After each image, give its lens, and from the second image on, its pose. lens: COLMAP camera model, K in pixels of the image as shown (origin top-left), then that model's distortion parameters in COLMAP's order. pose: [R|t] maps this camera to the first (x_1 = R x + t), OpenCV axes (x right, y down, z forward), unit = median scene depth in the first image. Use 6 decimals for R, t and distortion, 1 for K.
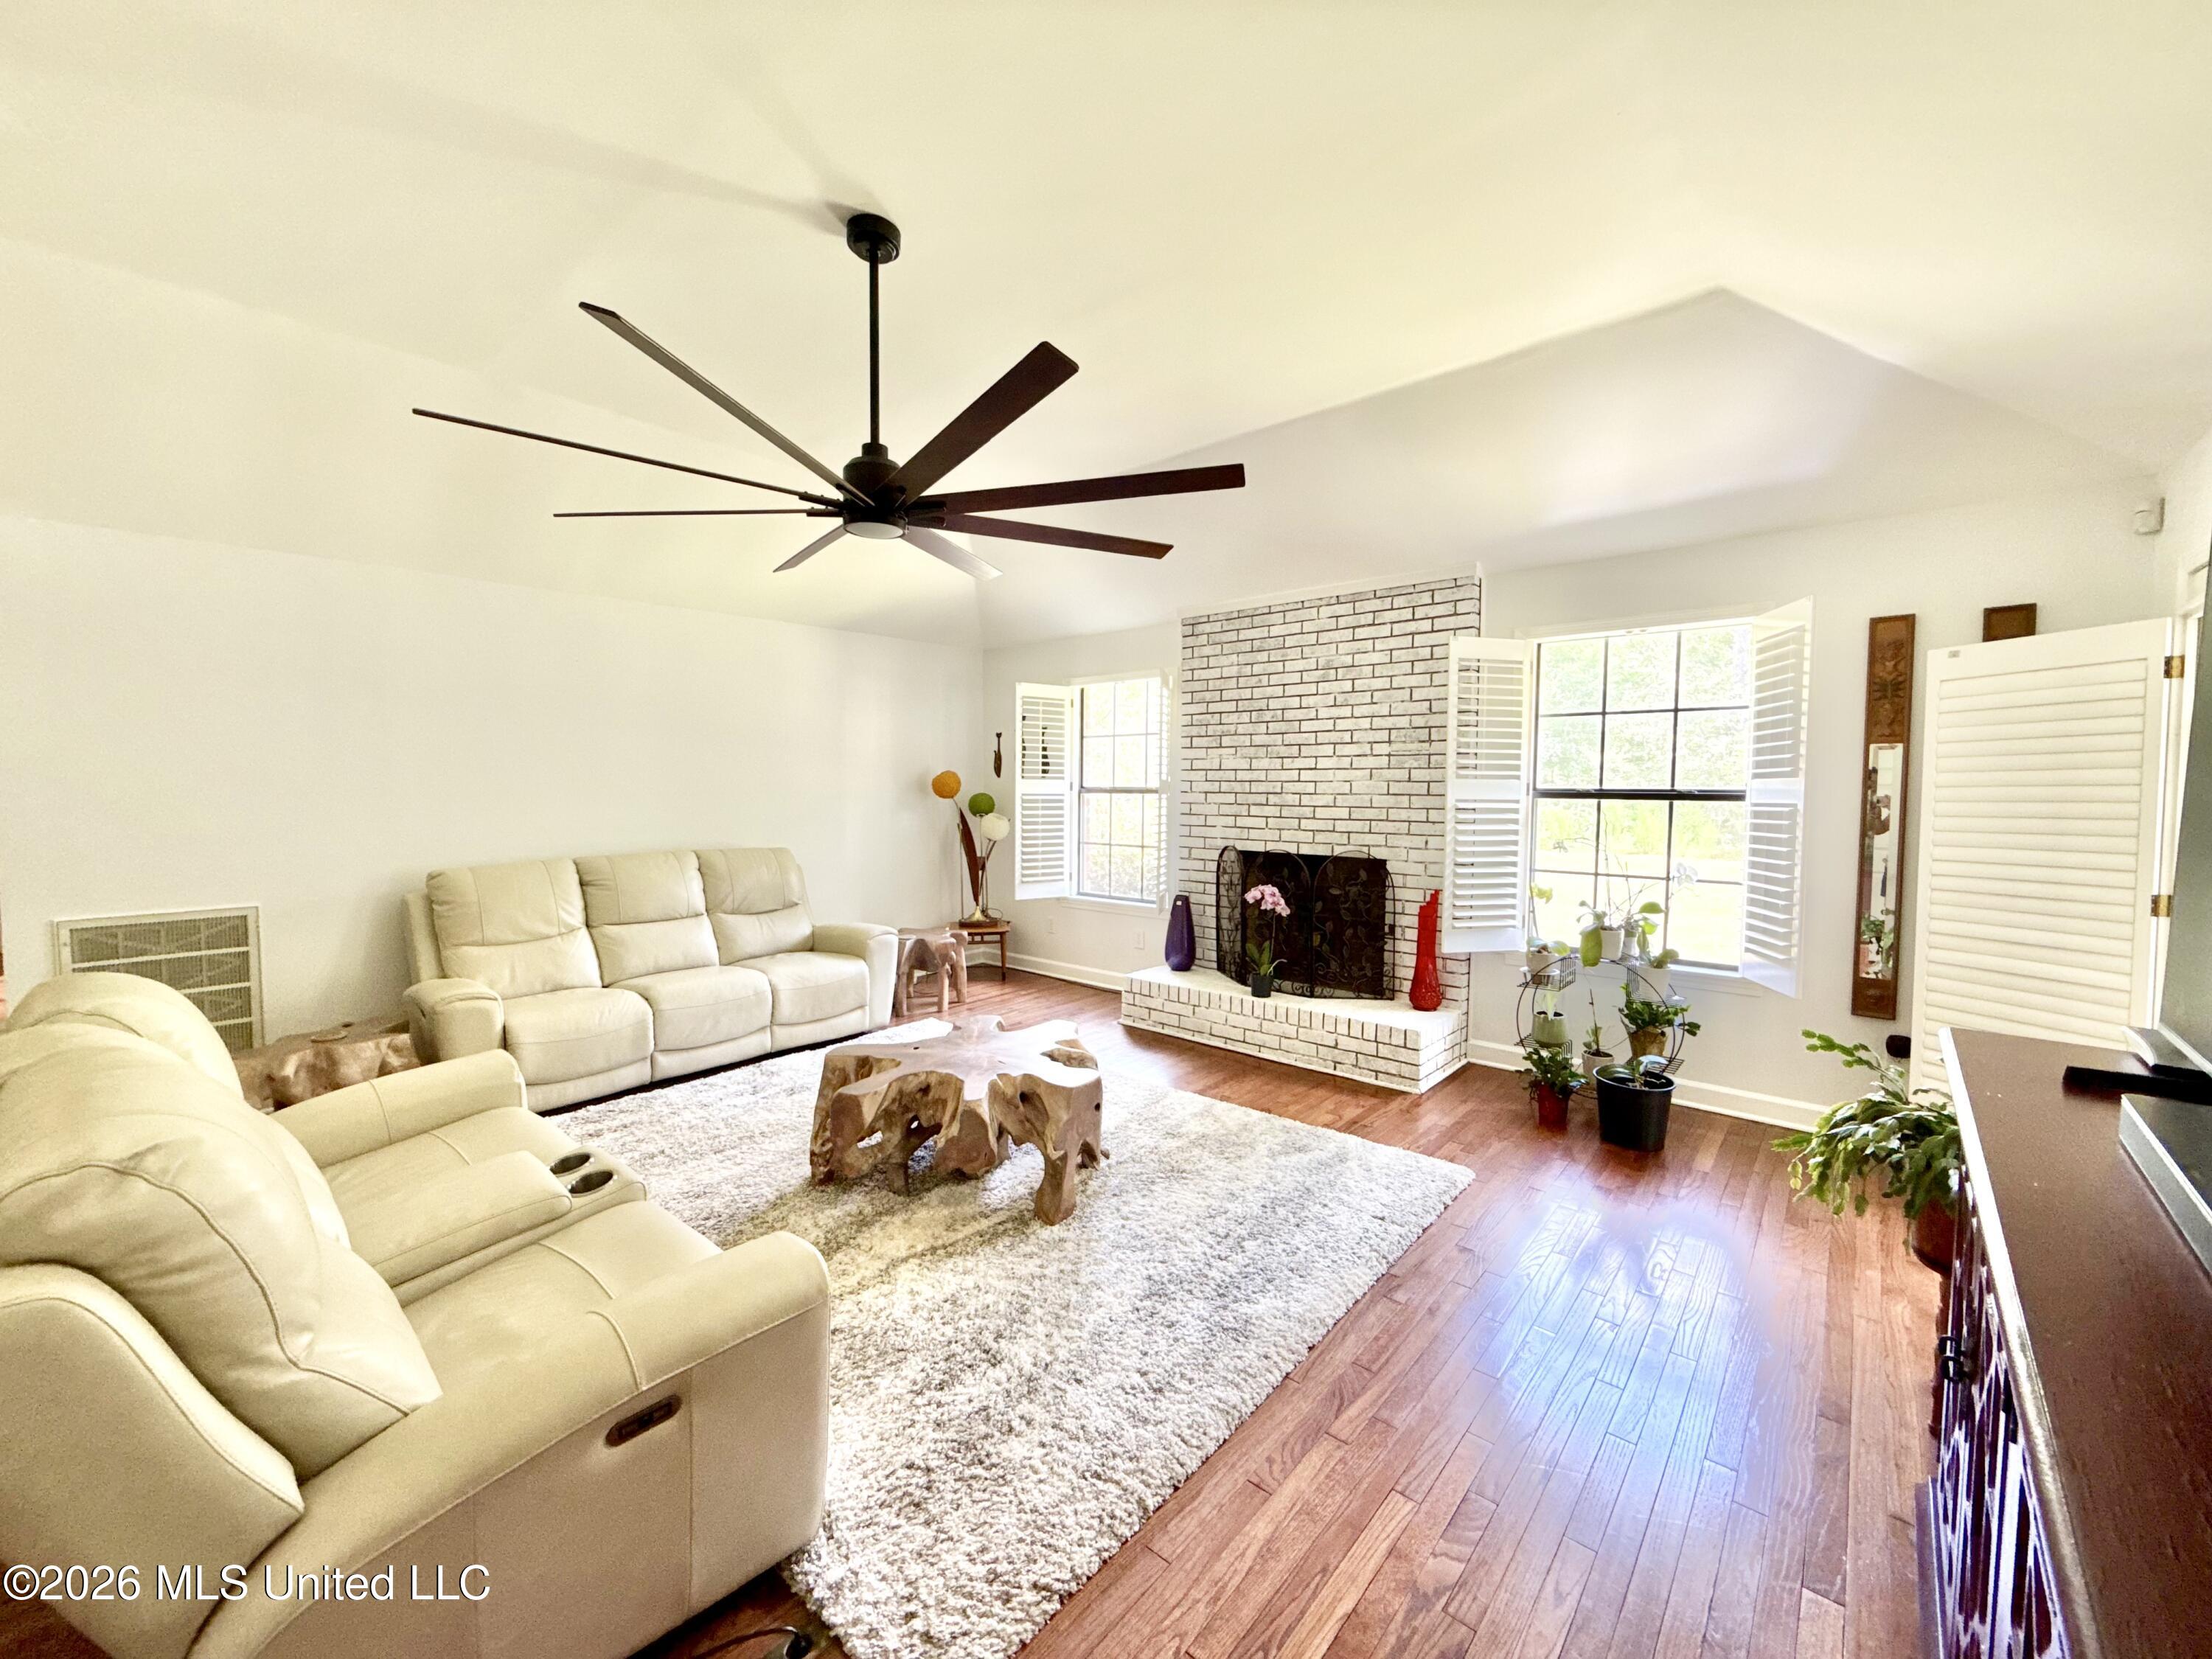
lens RADIAL K [[885.5, 0, 1101.3], [0, 885.5, 831.7], [0, 0, 1]] dist [0.000999, 0.000463]
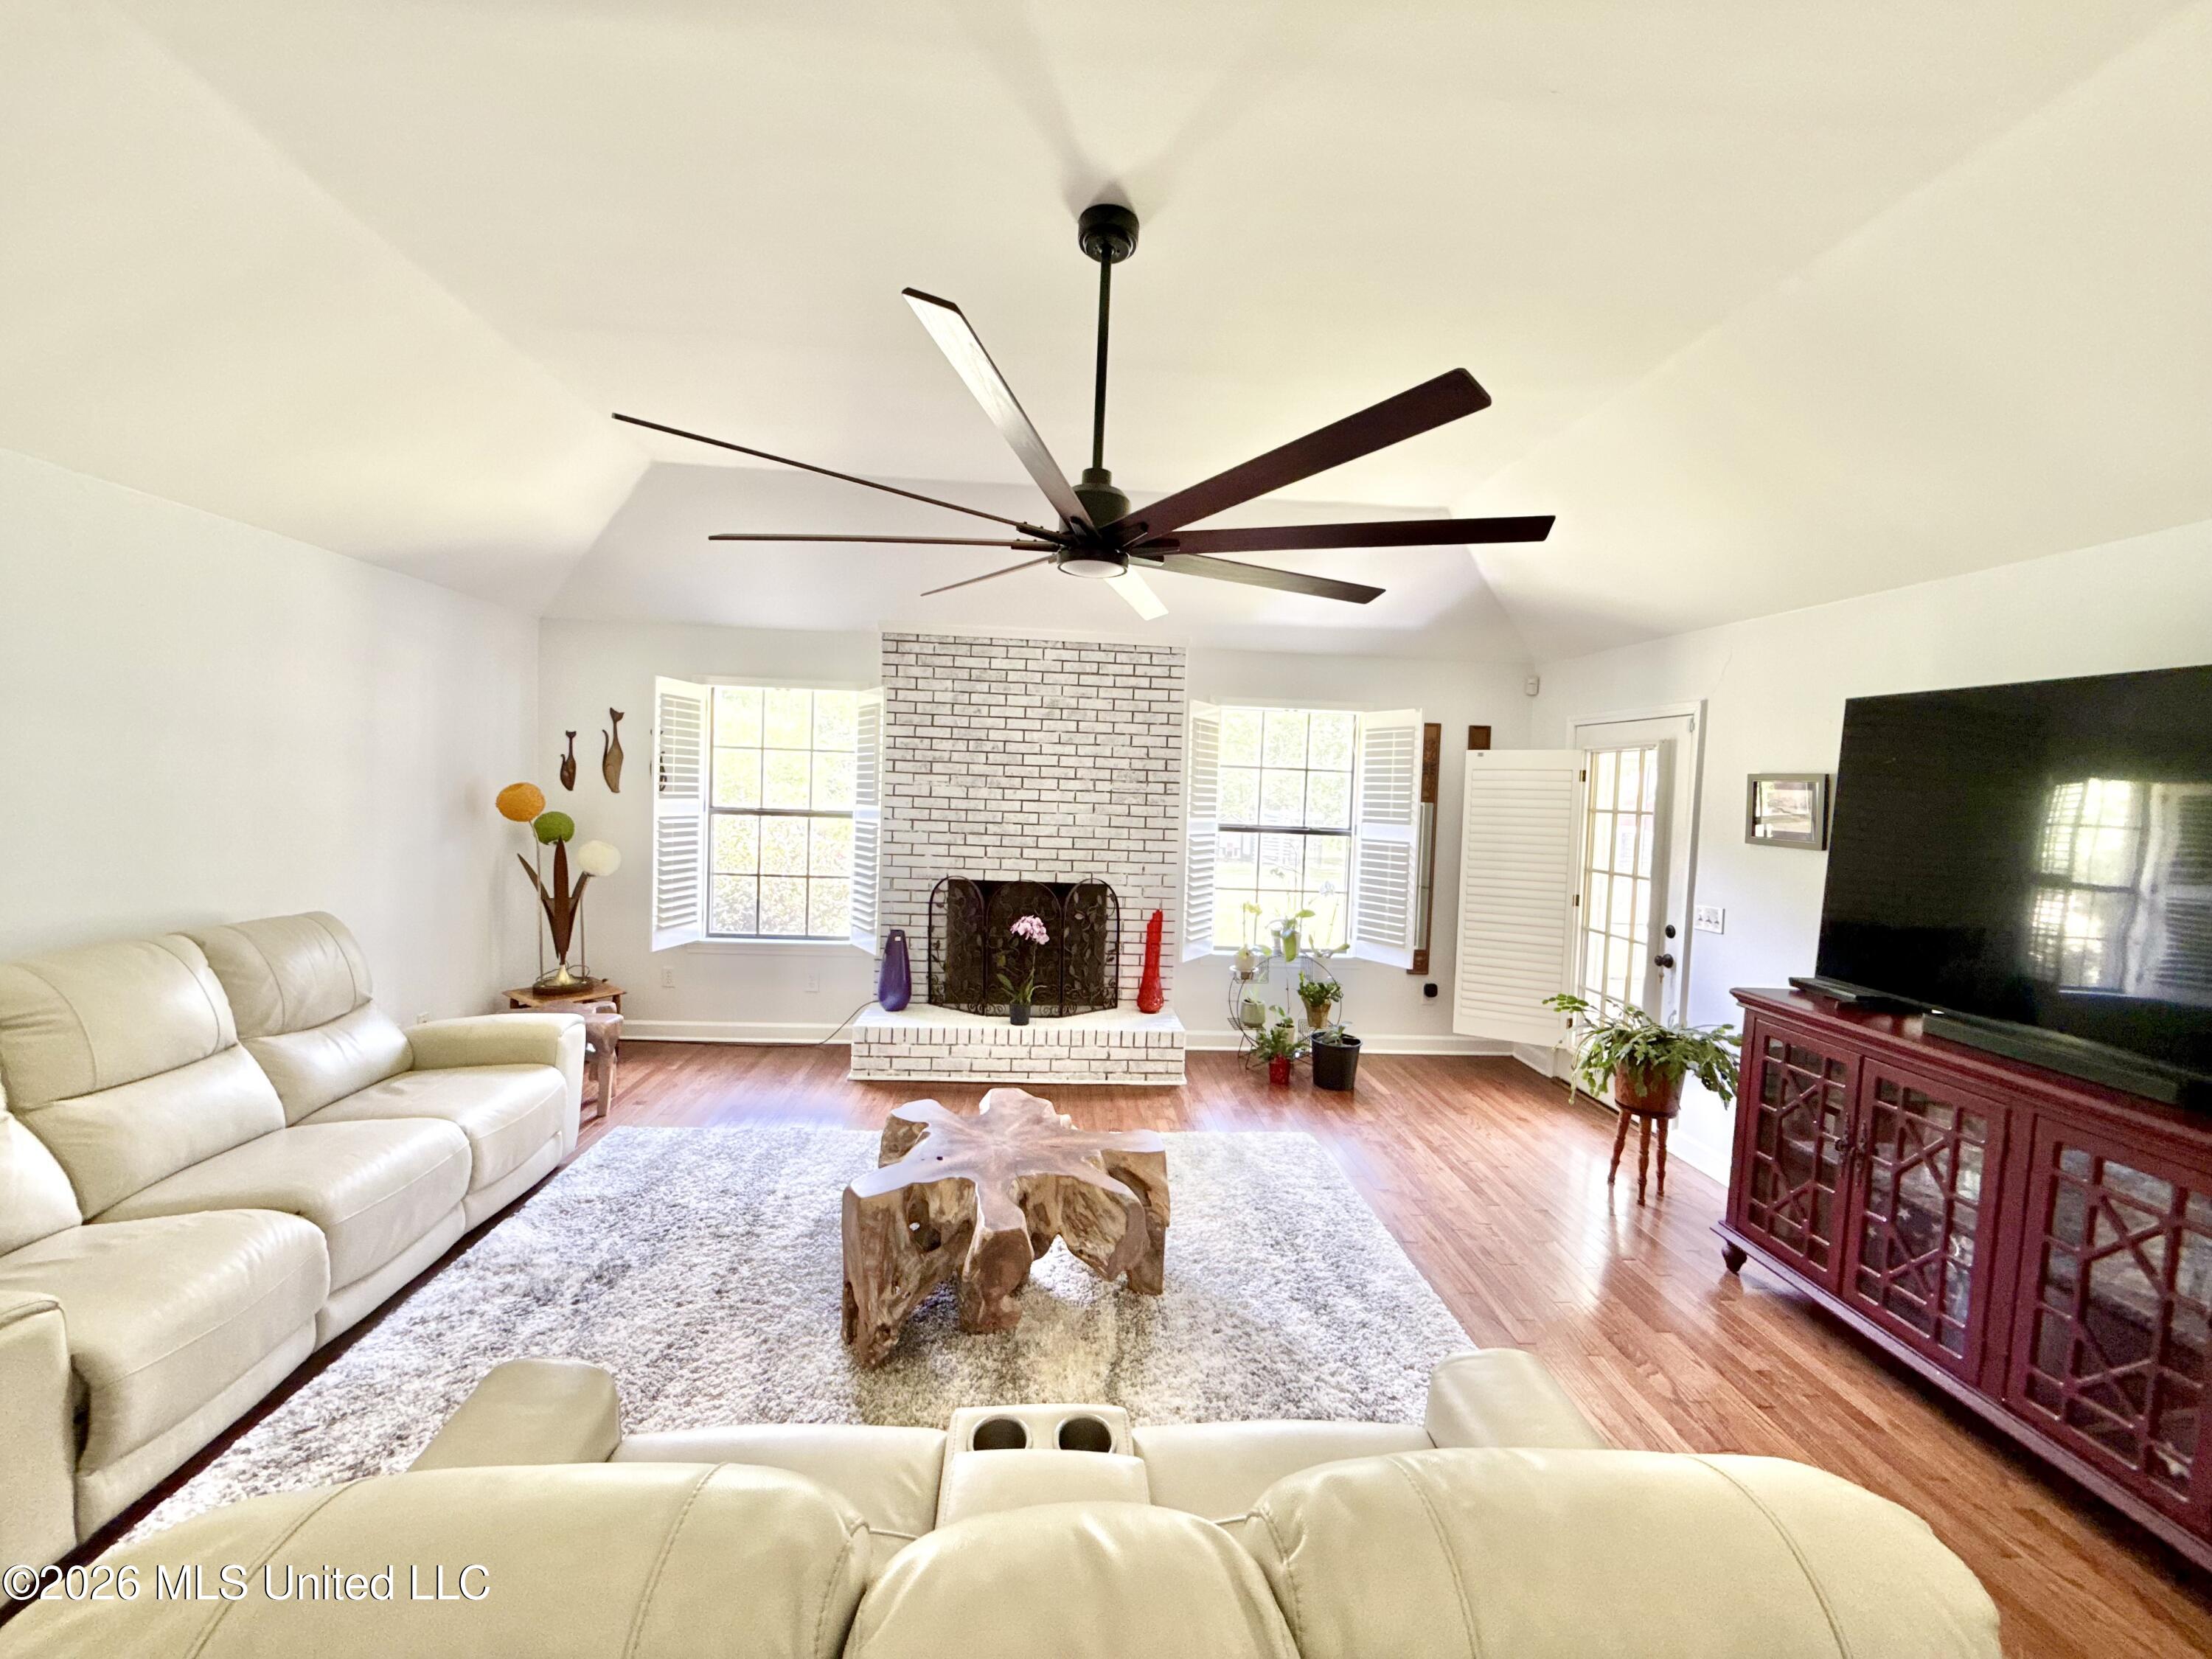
lens RADIAL K [[885.5, 0, 1102.7], [0, 885.5, 832.4], [0, 0, 1]] dist [0.000999, 0.000463]
pose [[0.705077, -0.013976, 0.708993, -0.473249], [0.002581, 0.999850, 0.017143, -0.053434], [-0.709126, -0.010257, 0.705007, 0.207754]]
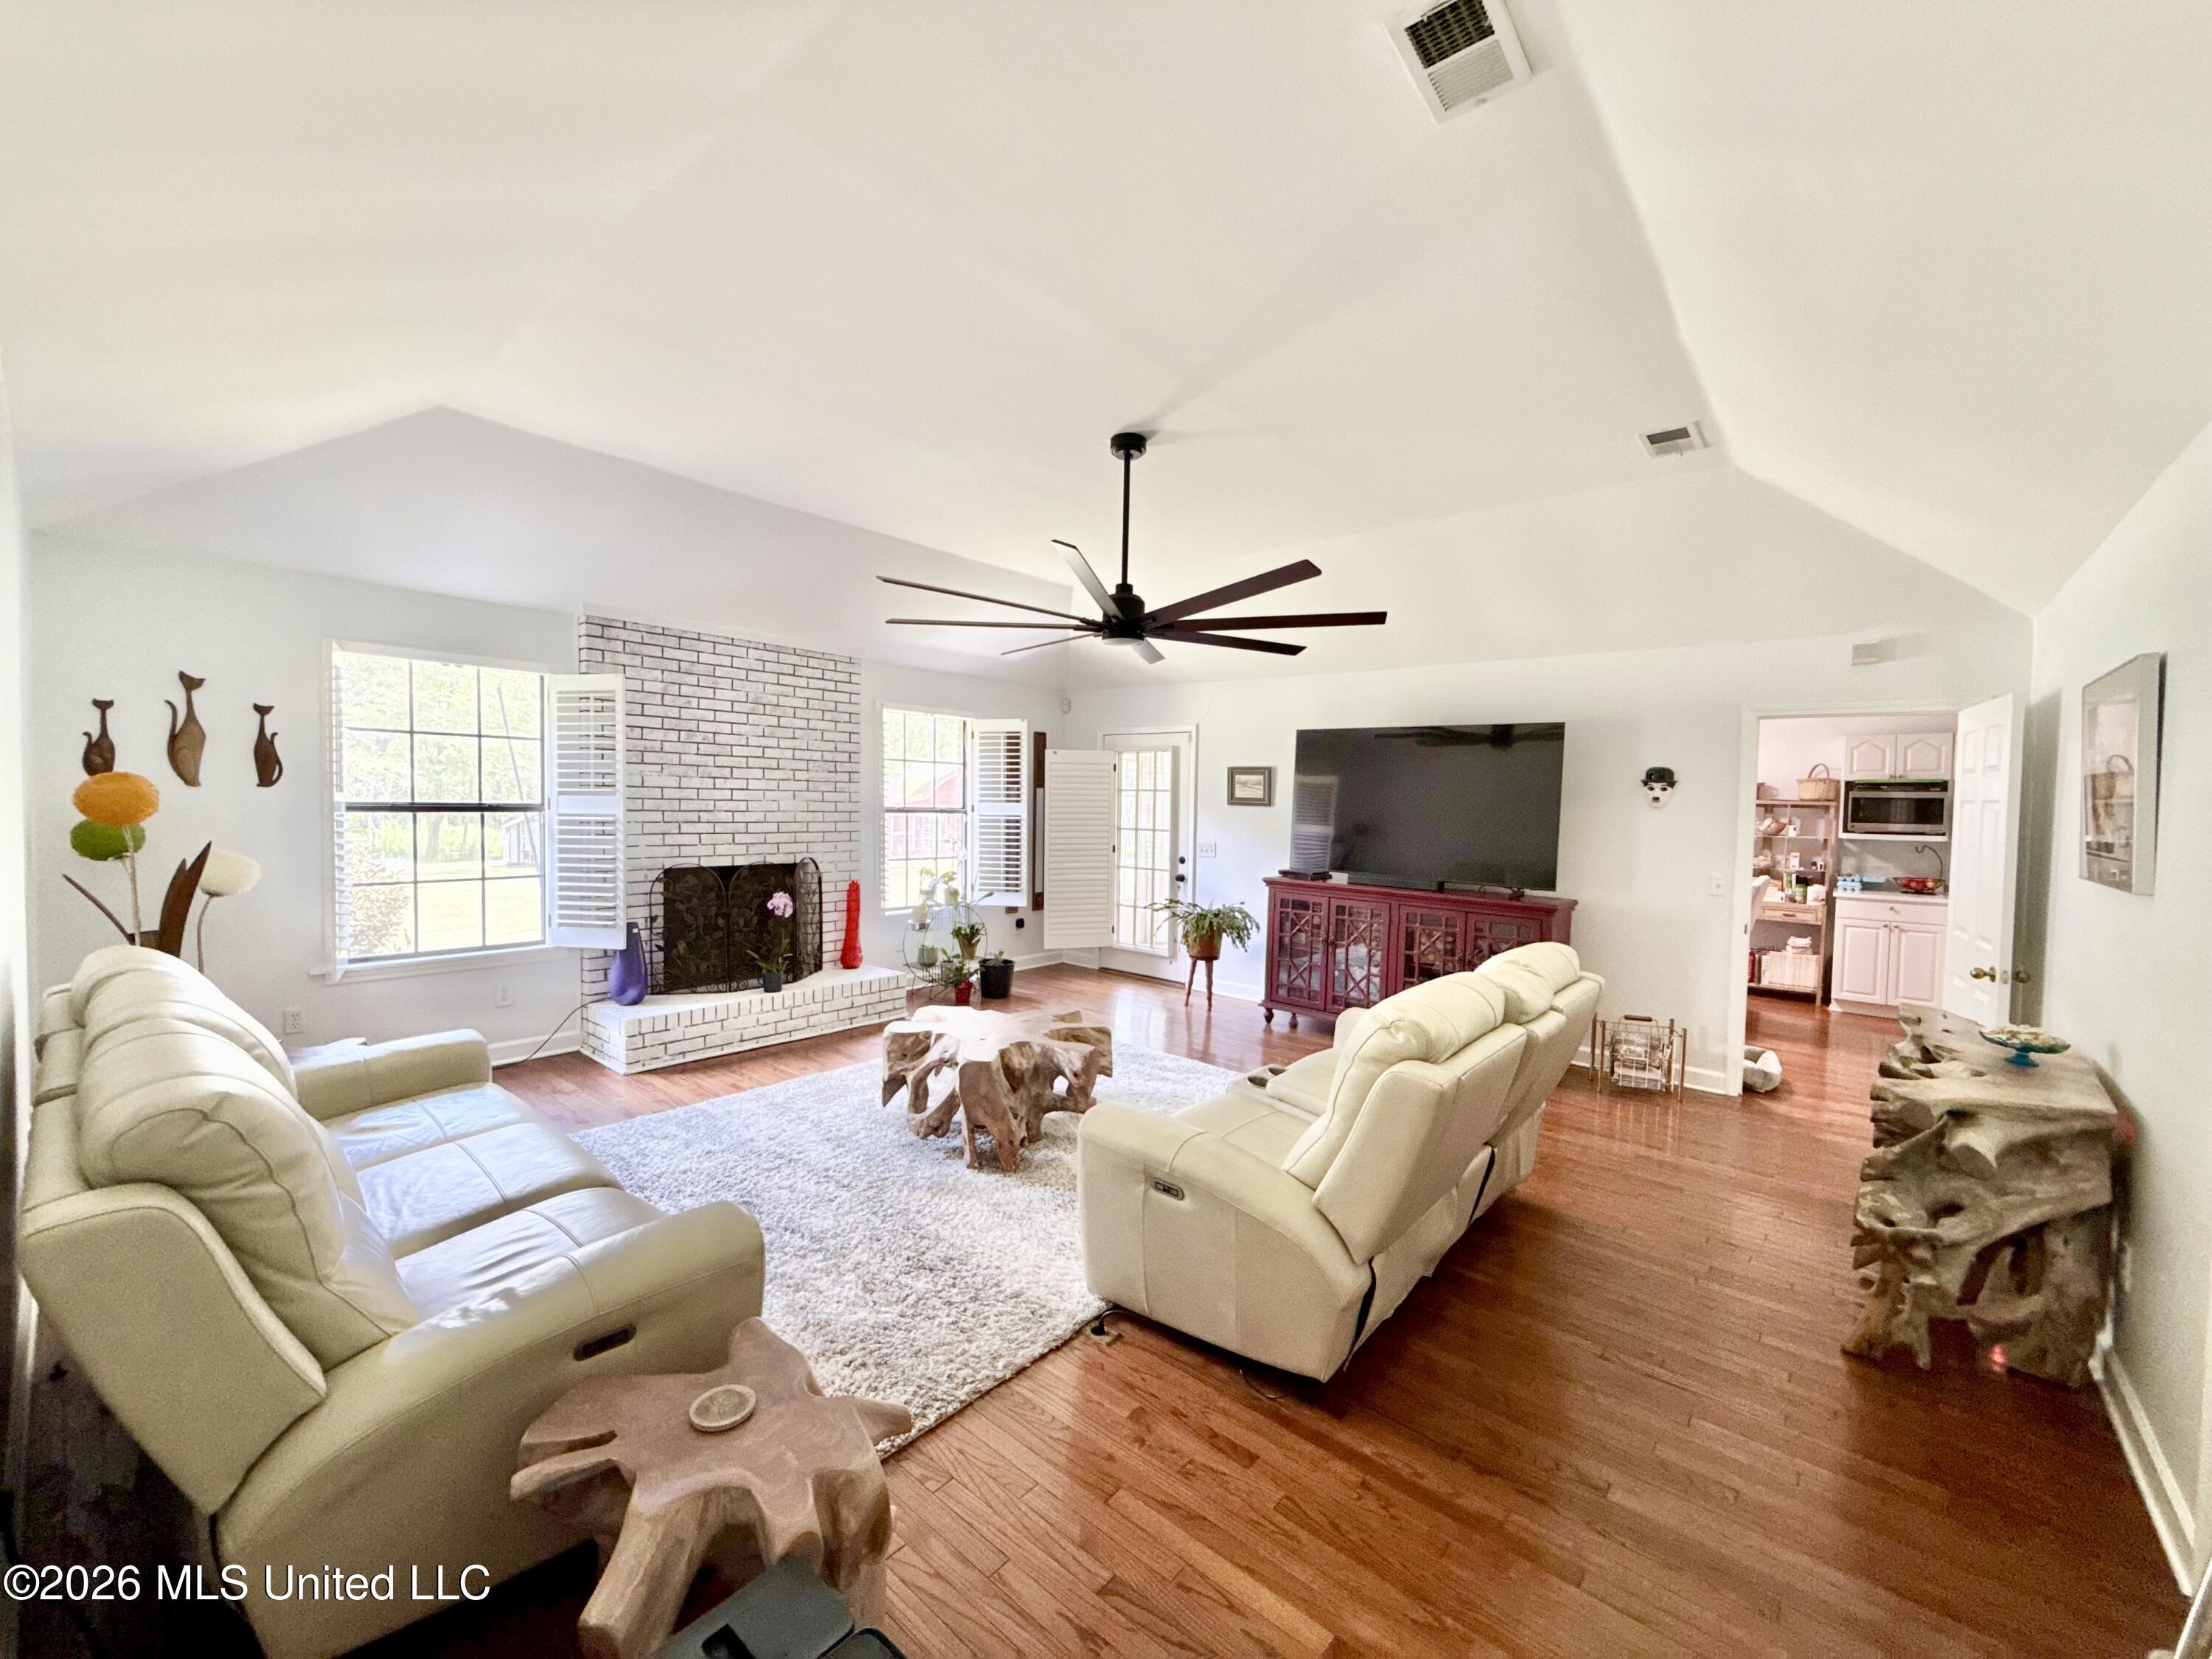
lens RADIAL K [[885.5, 0, 1105.4], [0, 885.5, 832.6], [0, 0, 1]] dist [0.000999, 0.000463]
pose [[-0.015219, -0.040357, 0.999069, -0.940695], [0.031917, 0.998656, 0.040827, -0.049331], [-0.999375, 0.032509, -0.013911, 0.580005]]
